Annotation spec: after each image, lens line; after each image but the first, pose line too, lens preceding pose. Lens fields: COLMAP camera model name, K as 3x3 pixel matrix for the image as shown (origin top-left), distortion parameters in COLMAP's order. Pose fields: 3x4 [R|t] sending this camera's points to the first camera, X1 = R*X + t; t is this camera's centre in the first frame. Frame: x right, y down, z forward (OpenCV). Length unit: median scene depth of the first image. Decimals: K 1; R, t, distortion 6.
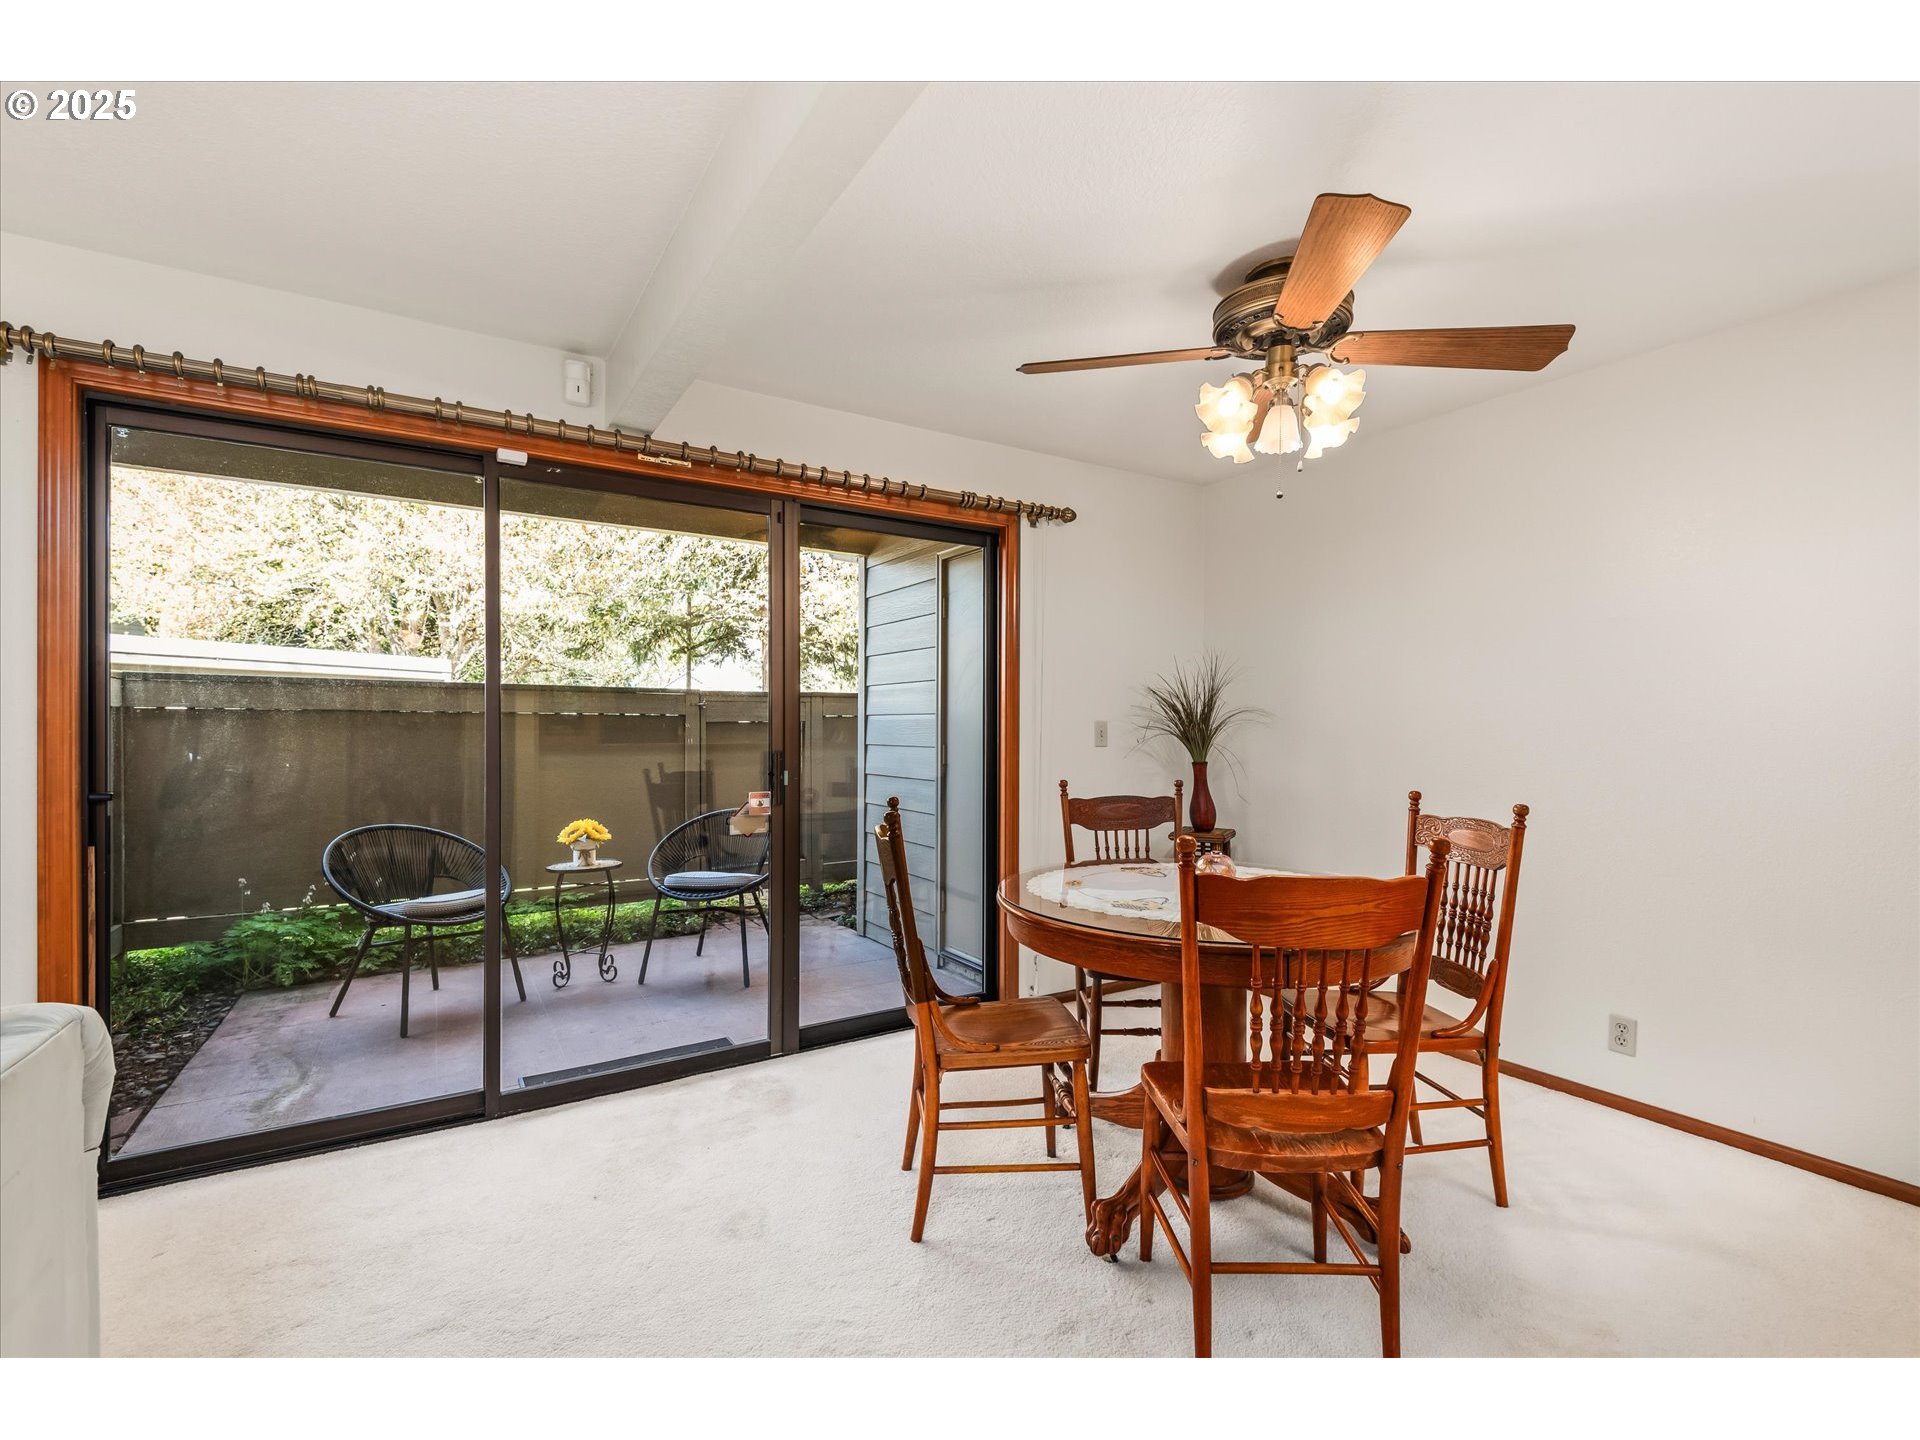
lens RADIAL K [[871.0, 0, 966.4], [0, 871.0, 728.7], [0, 0, 1]] dist [0.035347, -0.027771]
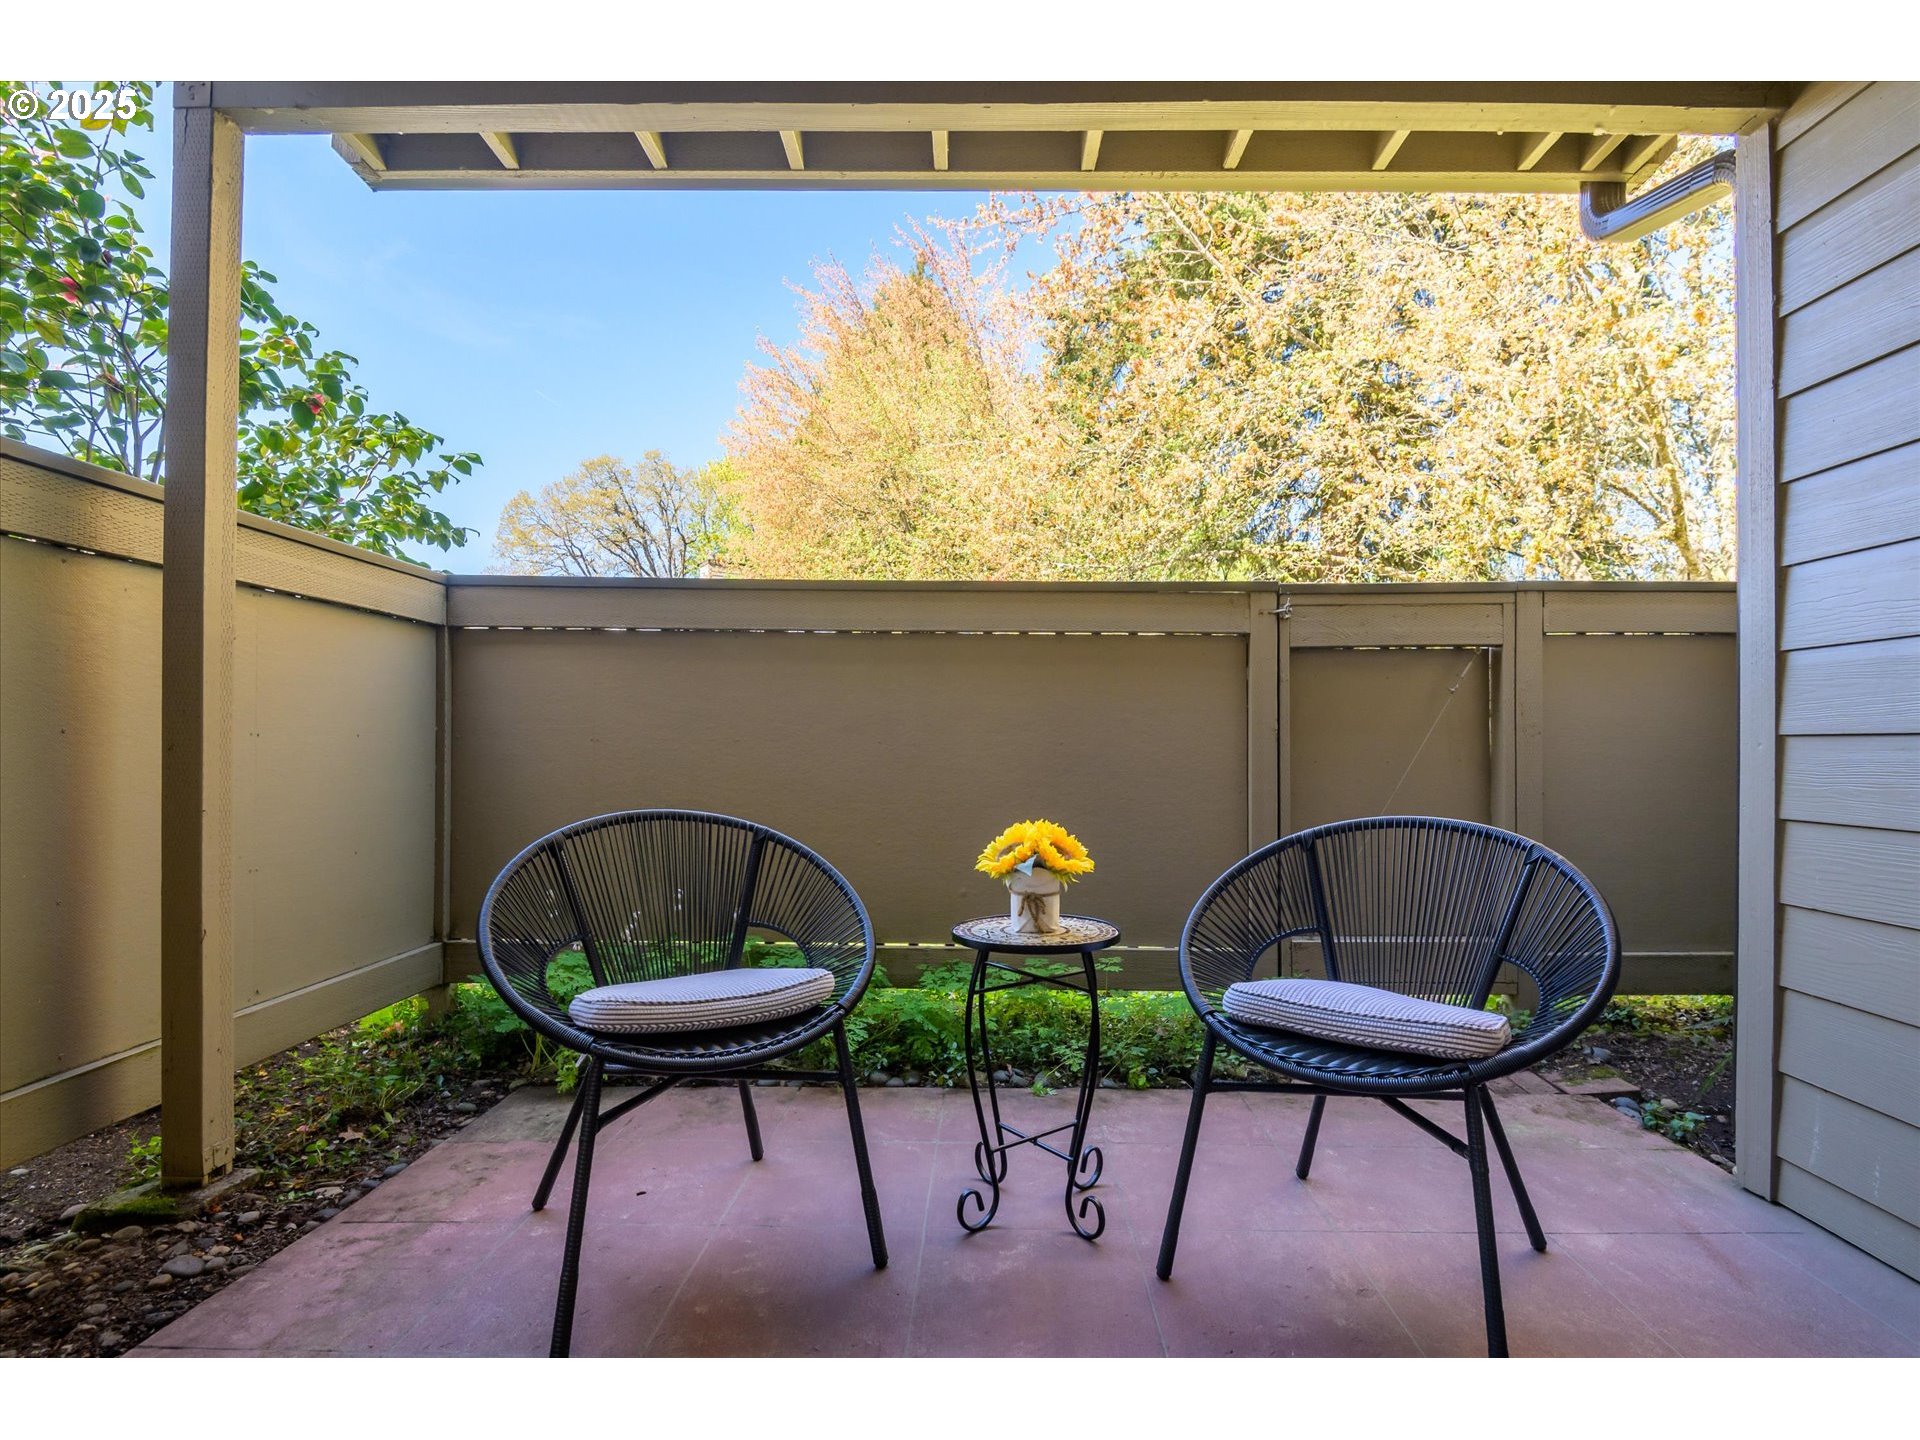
lens RADIAL K [[871.0, 0, 966.4], [0, 871.0, 728.7], [0, 0, 1]] dist [0.035347, -0.027771]
pose [[0.832833, -0.009444, -0.553444, -0.230310], [-0.004074, 0.999723, -0.023190, 0.069075], [0.553509, 0.021569, 0.832564, 0.632399]]
